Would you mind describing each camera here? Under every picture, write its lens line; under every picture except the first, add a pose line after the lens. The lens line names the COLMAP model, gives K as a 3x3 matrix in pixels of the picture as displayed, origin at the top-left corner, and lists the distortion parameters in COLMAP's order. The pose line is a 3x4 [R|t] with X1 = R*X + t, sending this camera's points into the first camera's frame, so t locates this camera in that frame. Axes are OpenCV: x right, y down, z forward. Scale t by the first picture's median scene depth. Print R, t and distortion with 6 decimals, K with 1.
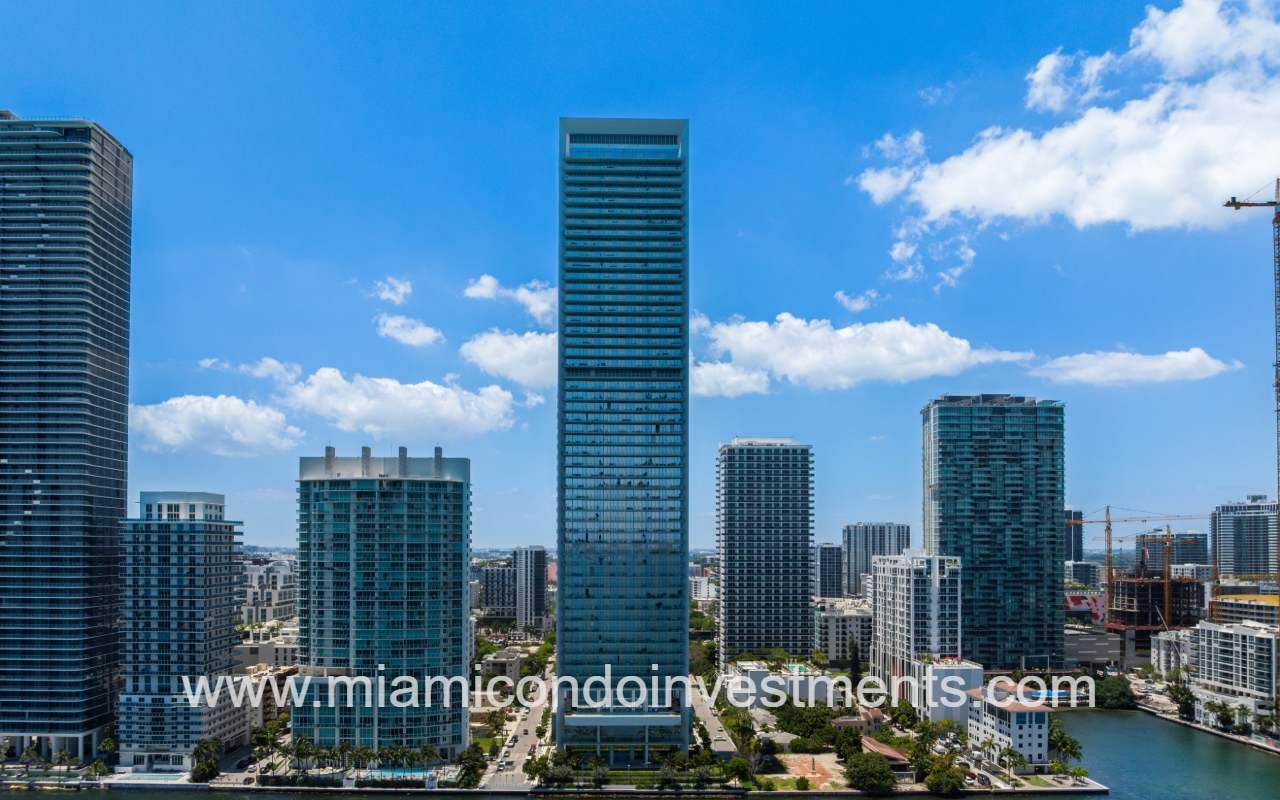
lens RADIAL K [[953.4, 0, 625.2], [0, 953.4, 522.3], [0, 0, 1]] dist [-0.022108, 0.003462]
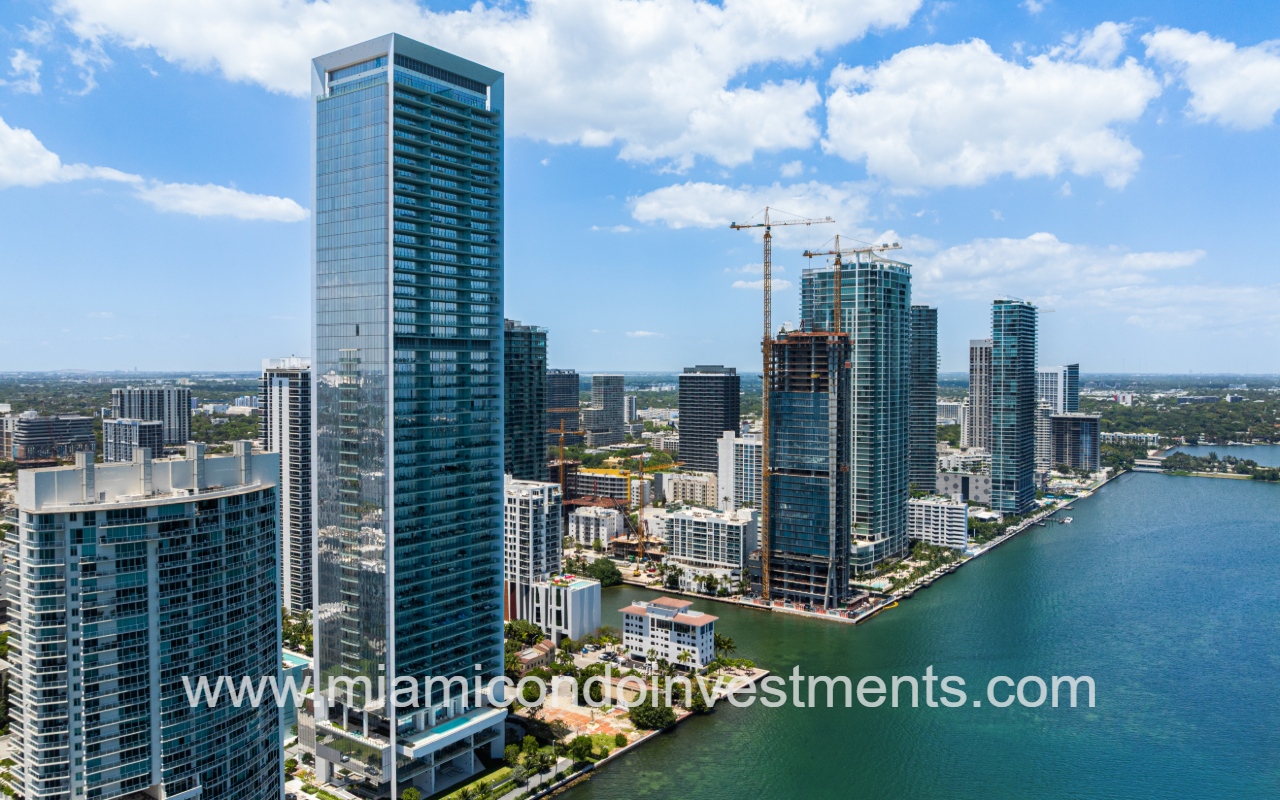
lens RADIAL K [[914.8, 0, 644.3], [0, 914.8, 390.5], [0, 0, 1]] dist [-0.016427, -0.014141]
pose [[0.596621, -0.021154, 0.802244, -0.494095], [-0.020830, 0.998908, 0.041831, -0.132869], [-0.802253, -0.041668, 0.595529, 0.302364]]
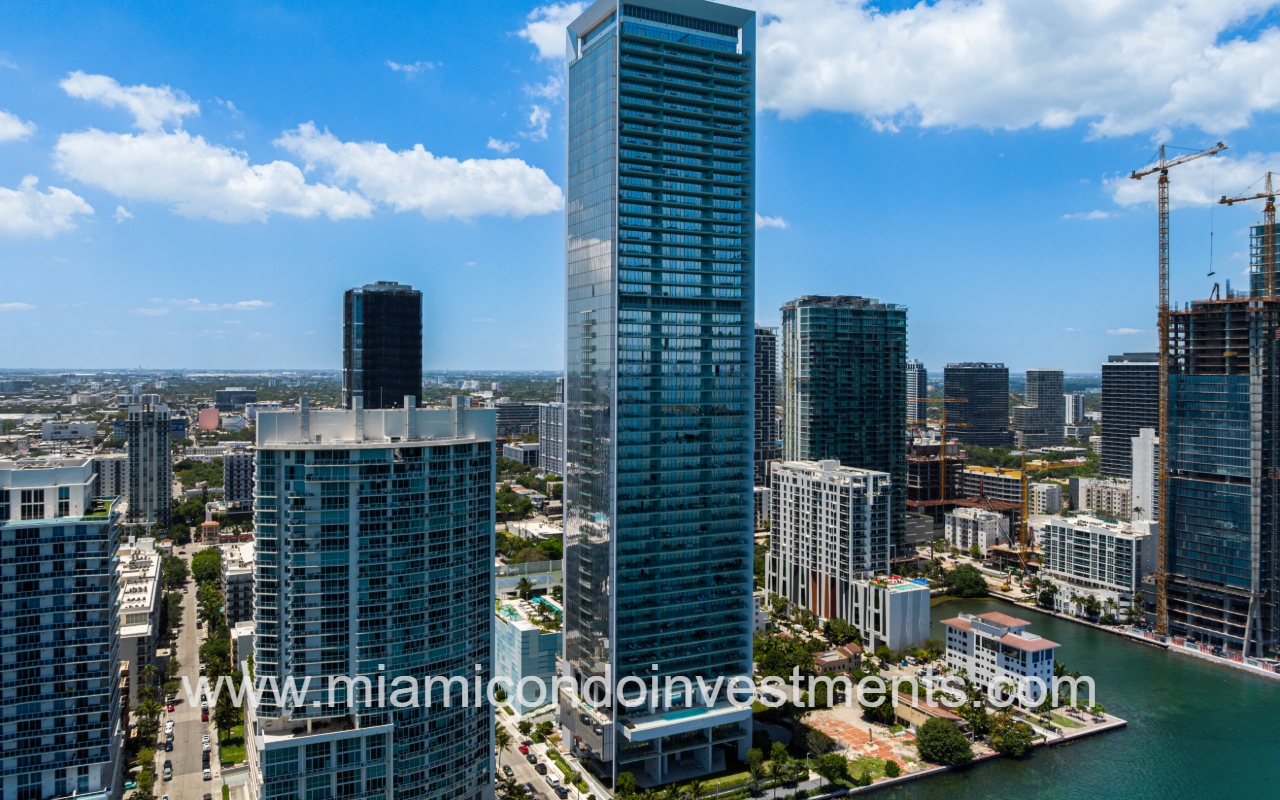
lens RADIAL K [[914.8, 0, 657.2], [0, 914.8, 365.1], [0, 0, 1]] dist [-0.016427, -0.014141]
pose [[0.900661, 0.003678, 0.434507, -0.318689], [-0.013866, 0.999698, 0.020281, -0.103907], [-0.434302, -0.024291, 0.900440, 0.253931]]
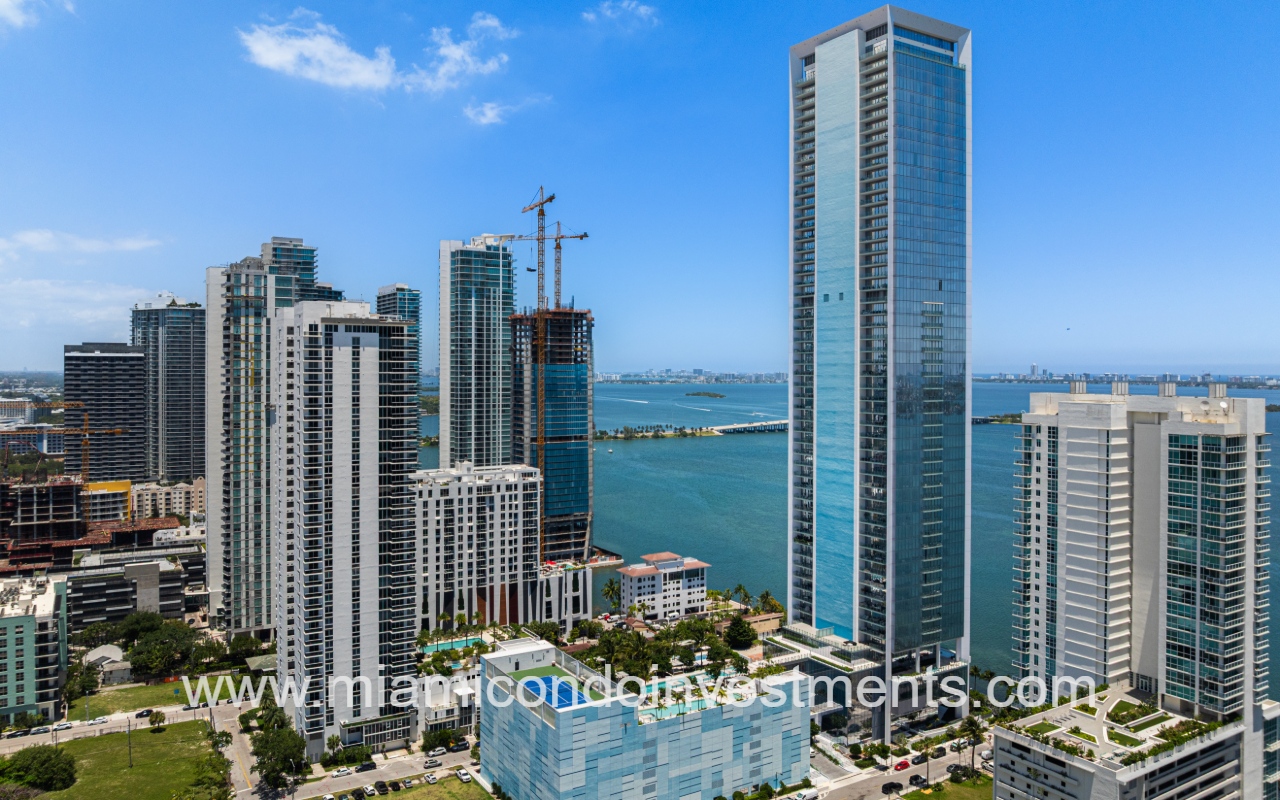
lens RADIAL K [[914.8, 0, 646.0], [0, 914.8, 375.7], [0, 0, 1]] dist [-0.016427, -0.014141]
pose [[-0.506943, -0.010526, 0.861915, -0.587181], [-0.024241, 0.999704, -0.002049, -0.063772], [-0.861639, -0.021932, -0.507048, 1.485056]]
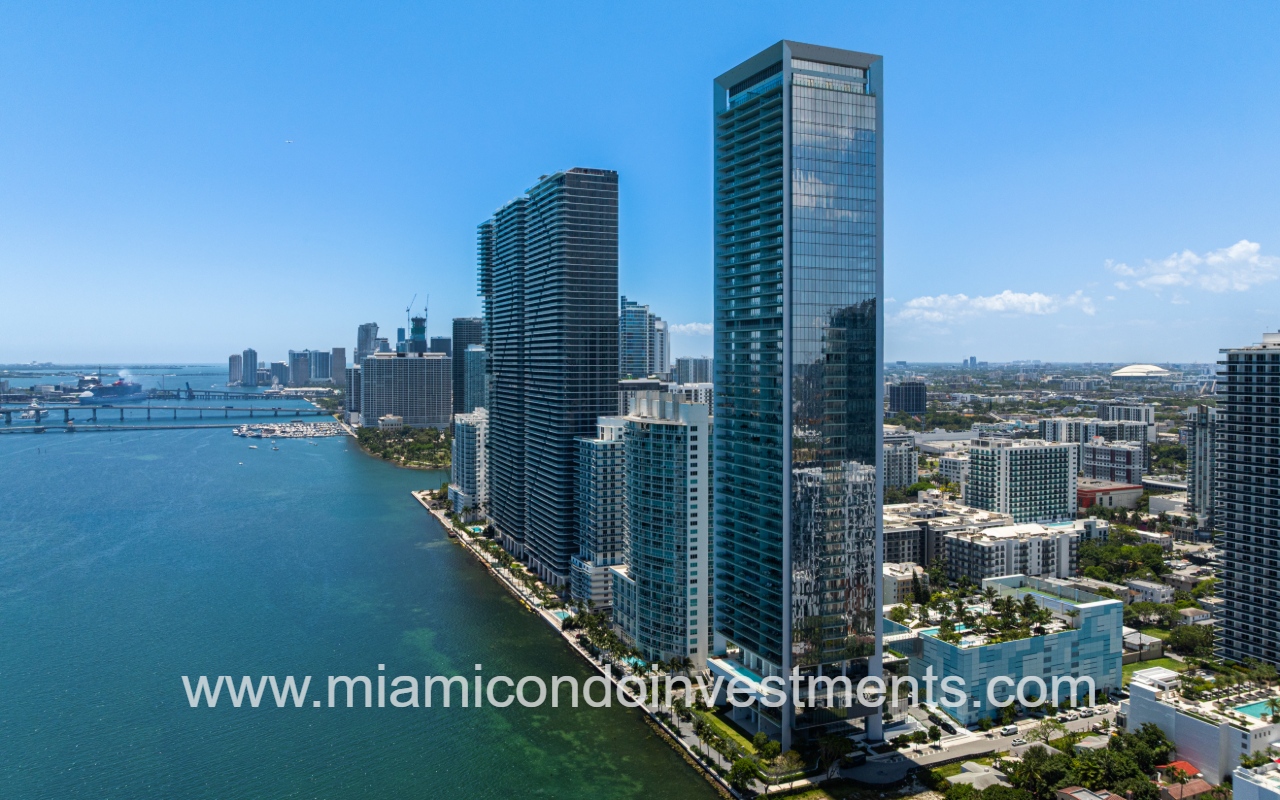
lens RADIAL K [[914.8, 0, 622.0], [0, 914.8, 365.7], [0, 0, 1]] dist [-0.016427, -0.014141]
pose [[0.376898, 0.005952, -0.926236, 0.696473], [0.022573, 0.999623, 0.015609, -0.114807], [0.925980, -0.026791, 0.376622, 0.454624]]
